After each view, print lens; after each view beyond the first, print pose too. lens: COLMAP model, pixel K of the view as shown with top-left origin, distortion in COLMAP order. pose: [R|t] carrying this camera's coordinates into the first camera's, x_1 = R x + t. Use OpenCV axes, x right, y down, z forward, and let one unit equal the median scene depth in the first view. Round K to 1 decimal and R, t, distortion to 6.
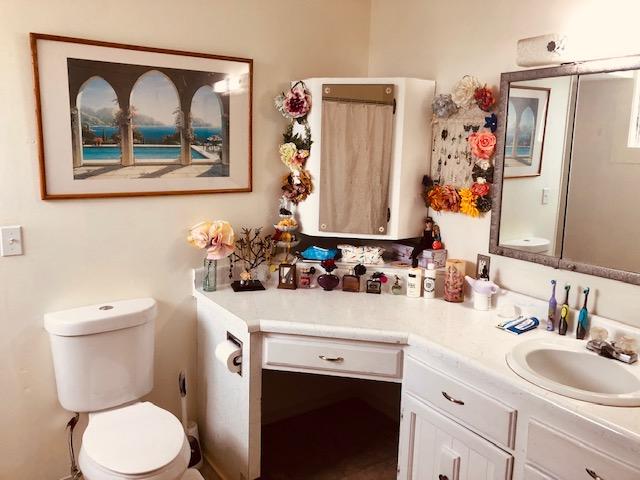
lens RADIAL K [[525.3, 0, 321.8], [0, 525.3, 239.1], [0, 0, 1]] dist [0.049274, -0.006723]
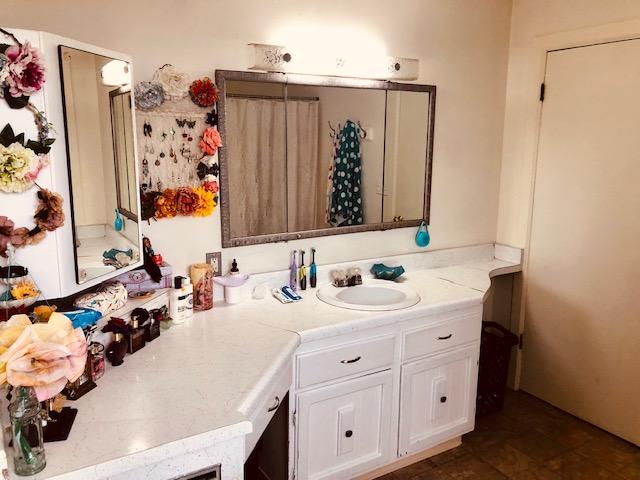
lens RADIAL K [[525.3, 0, 321.8], [0, 525.3, 239.2], [0, 0, 1]] dist [0.049274, -0.006723]
pose [[0.046018, -0.210632, 0.976482, -0.653392], [0.172196, 0.964557, 0.199945, -0.157682], [-0.983987, 0.158945, 0.080657, 0.719808]]
